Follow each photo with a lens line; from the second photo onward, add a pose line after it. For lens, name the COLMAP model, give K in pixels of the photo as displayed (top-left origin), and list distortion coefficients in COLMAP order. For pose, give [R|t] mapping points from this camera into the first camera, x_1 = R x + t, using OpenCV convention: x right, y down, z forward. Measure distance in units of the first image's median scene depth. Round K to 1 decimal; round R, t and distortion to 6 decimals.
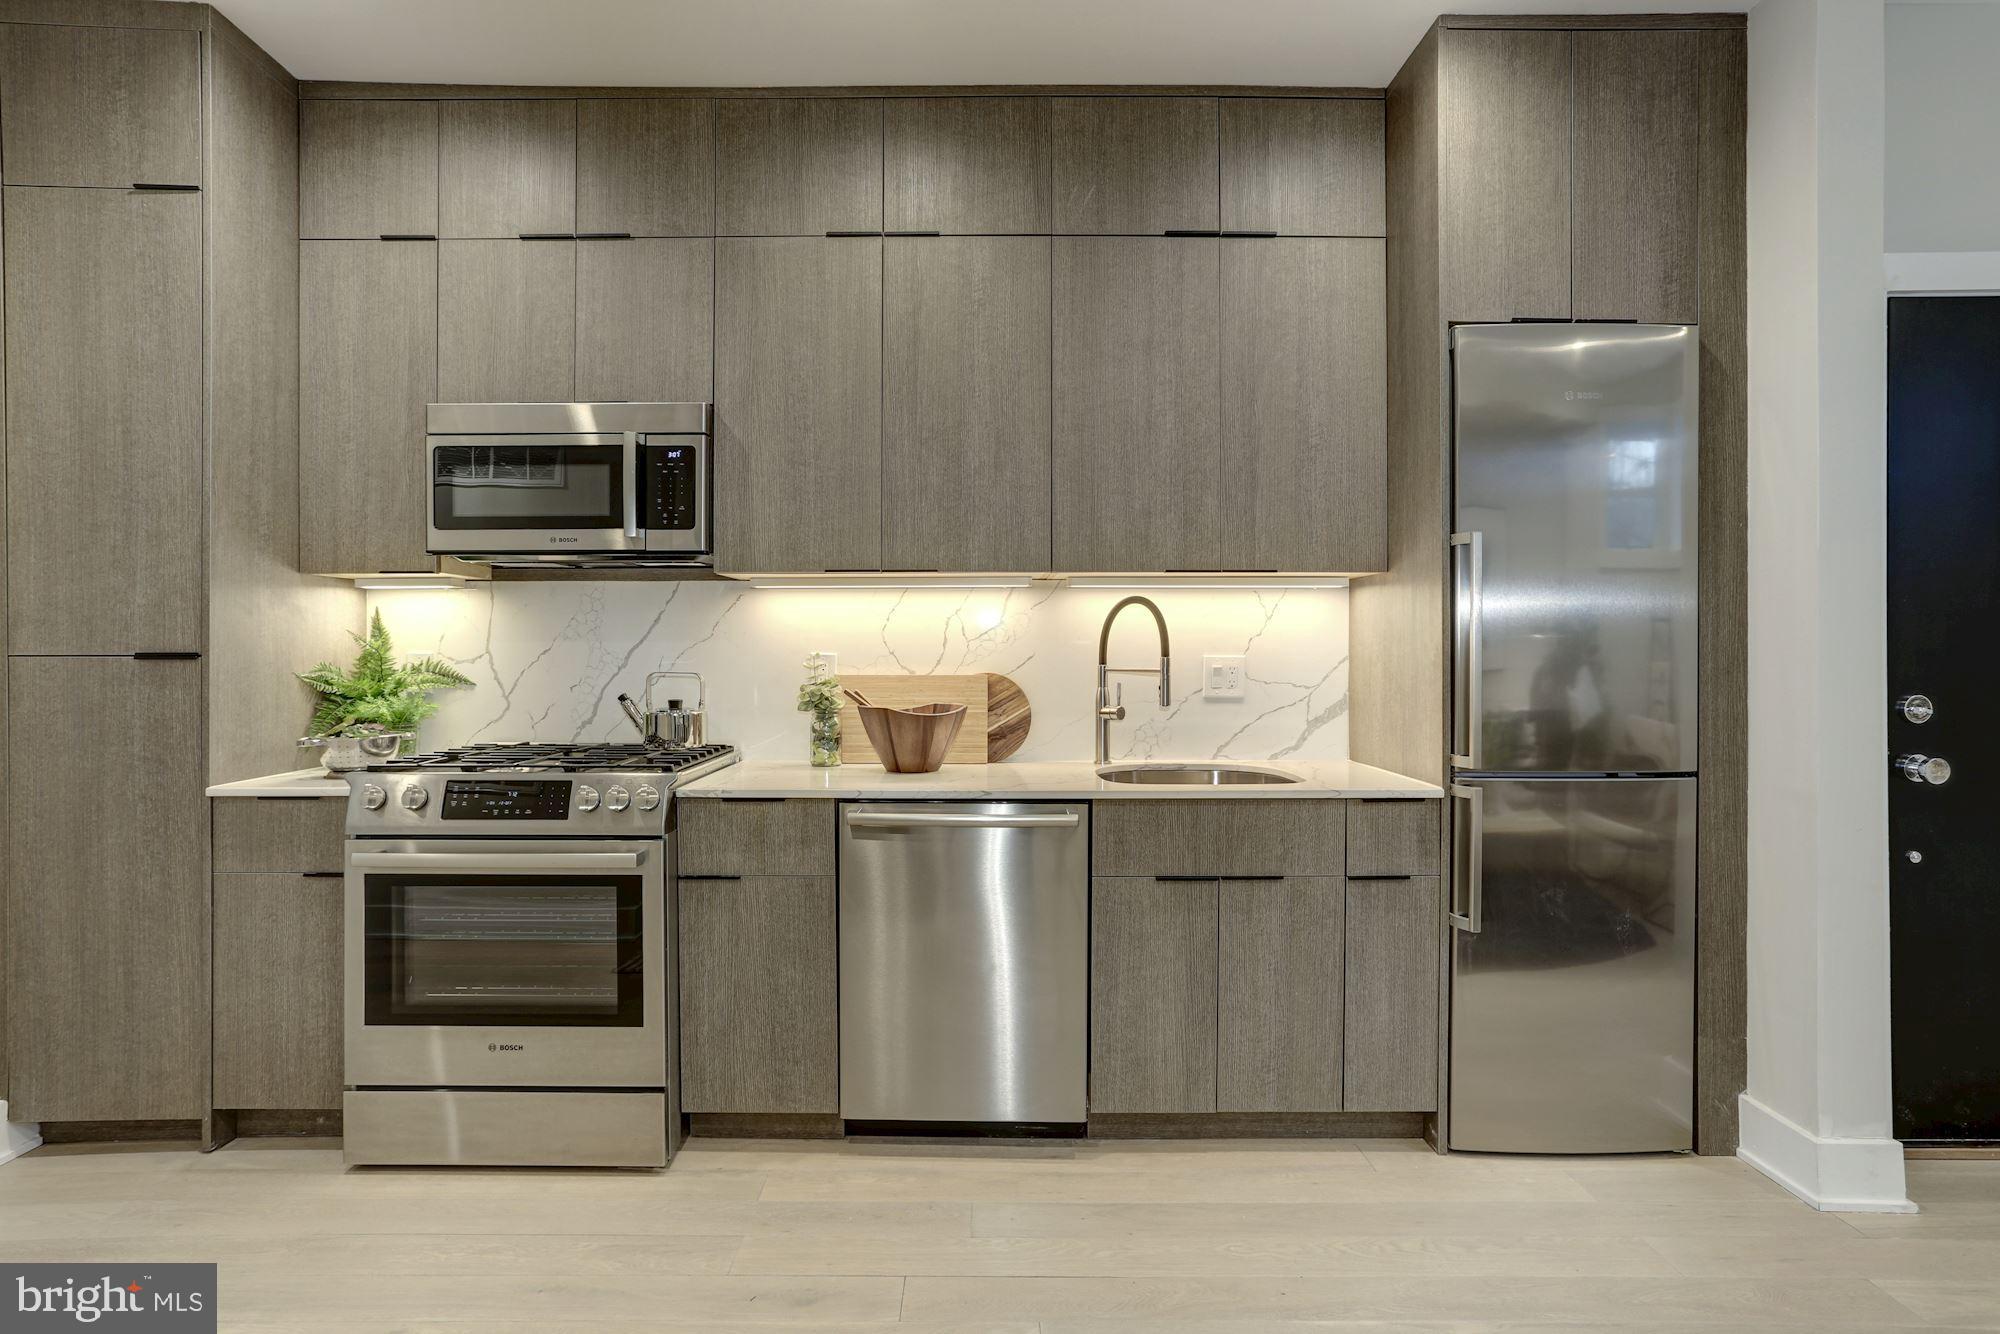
lens RADIAL K [[970.3, 0, 978.6], [0, 970.3, 647.8], [0, 0, 1]] dist [-0.045564, 0.027747]
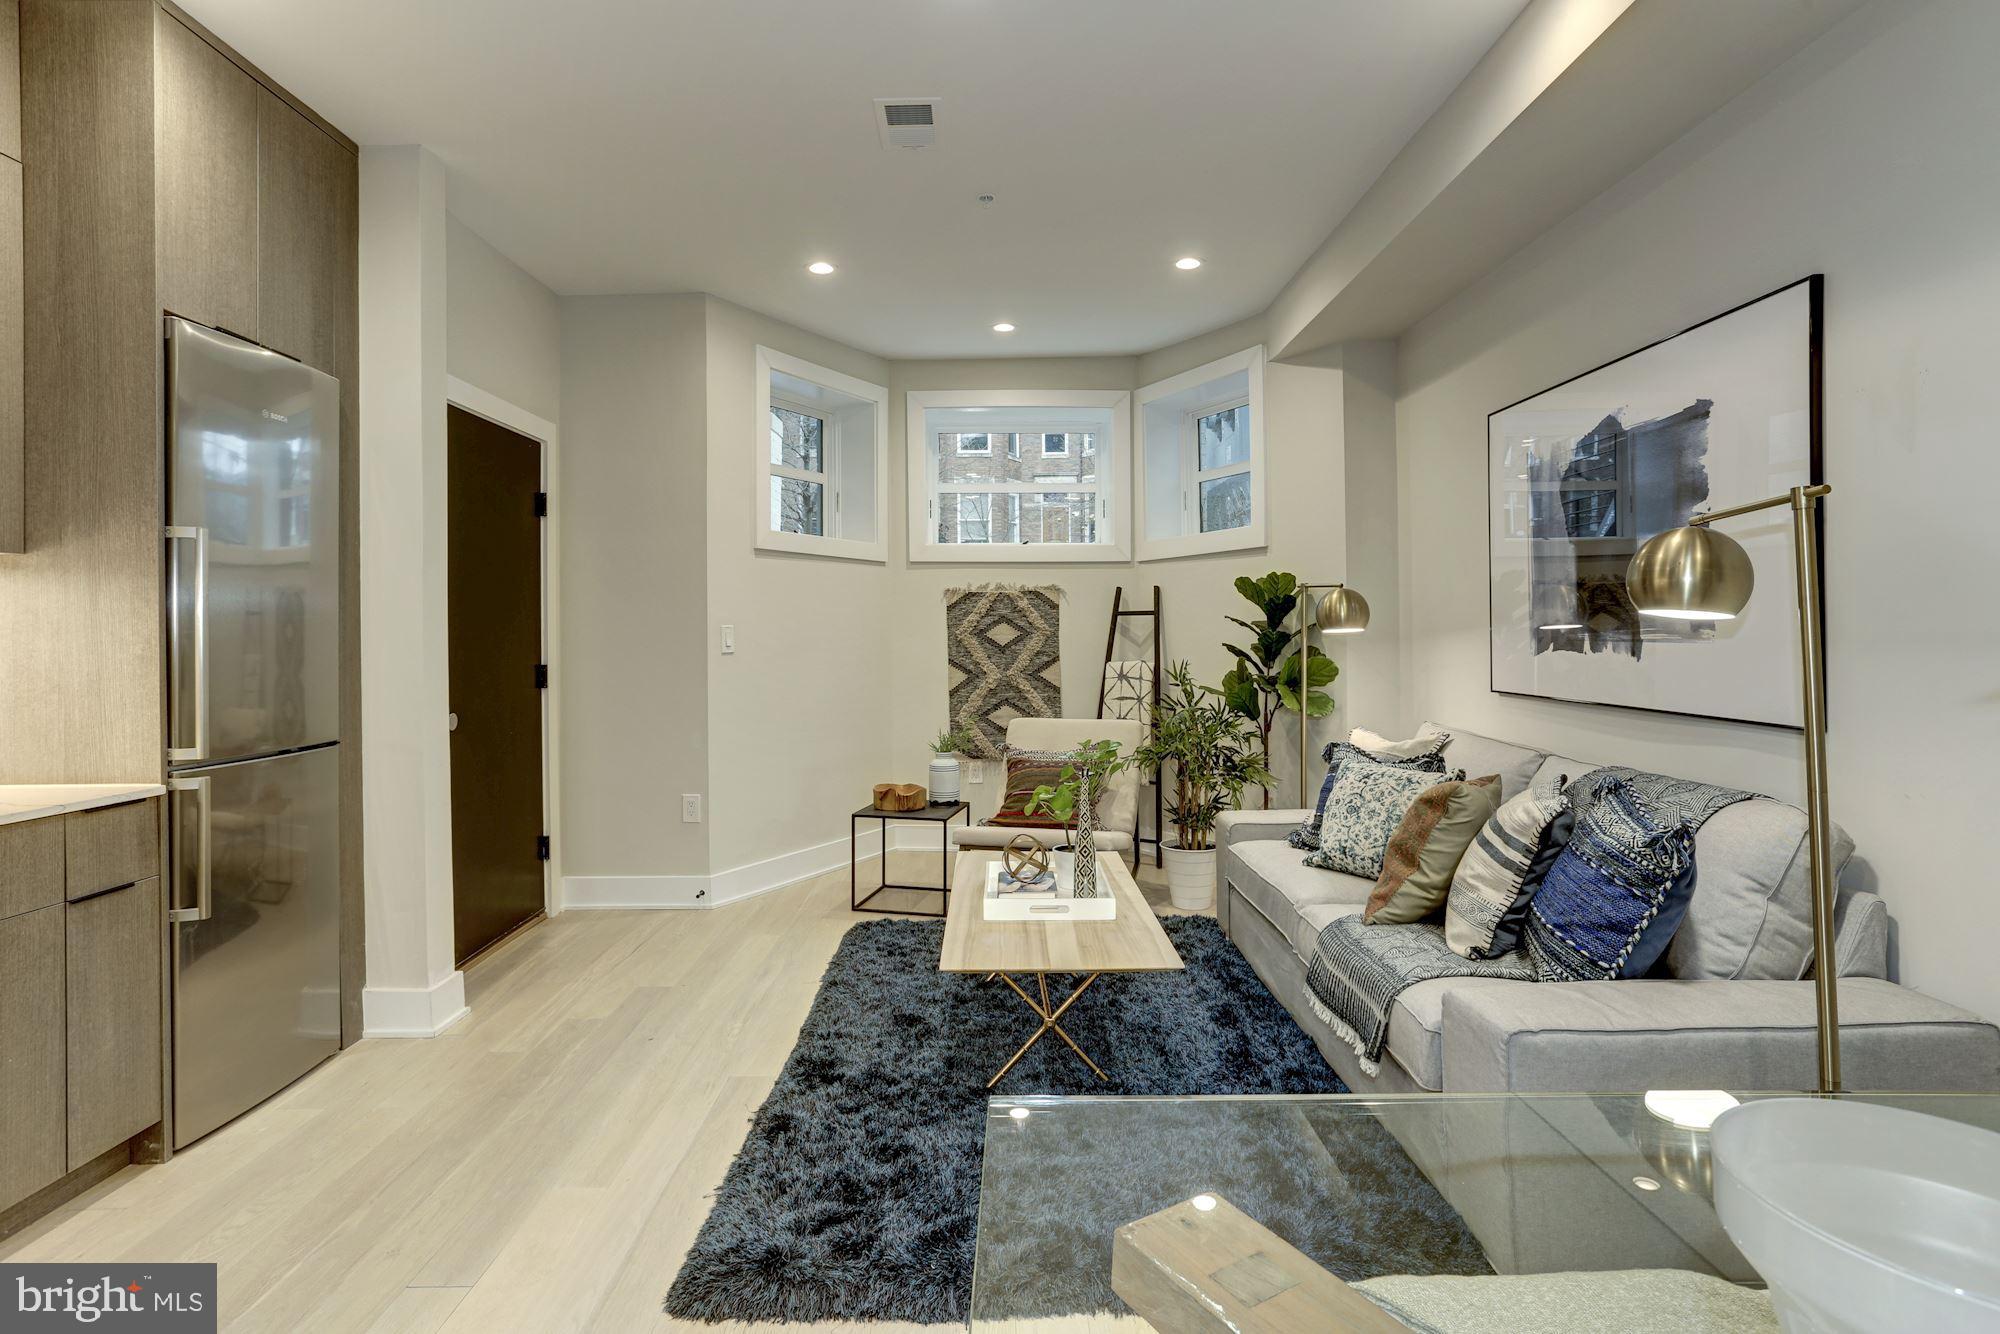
lens RADIAL K [[1004.4, 0, 964.9], [0, 1004.4, 638.8], [0, 0, 1]] dist [-0.041929, 0.022504]
pose [[0.012861, -0.002556, 0.999914, -0.500614], [0.010160, 0.999945, 0.002426, 0.003715], [-0.999866, 0.010128, 0.012886, 0.164956]]
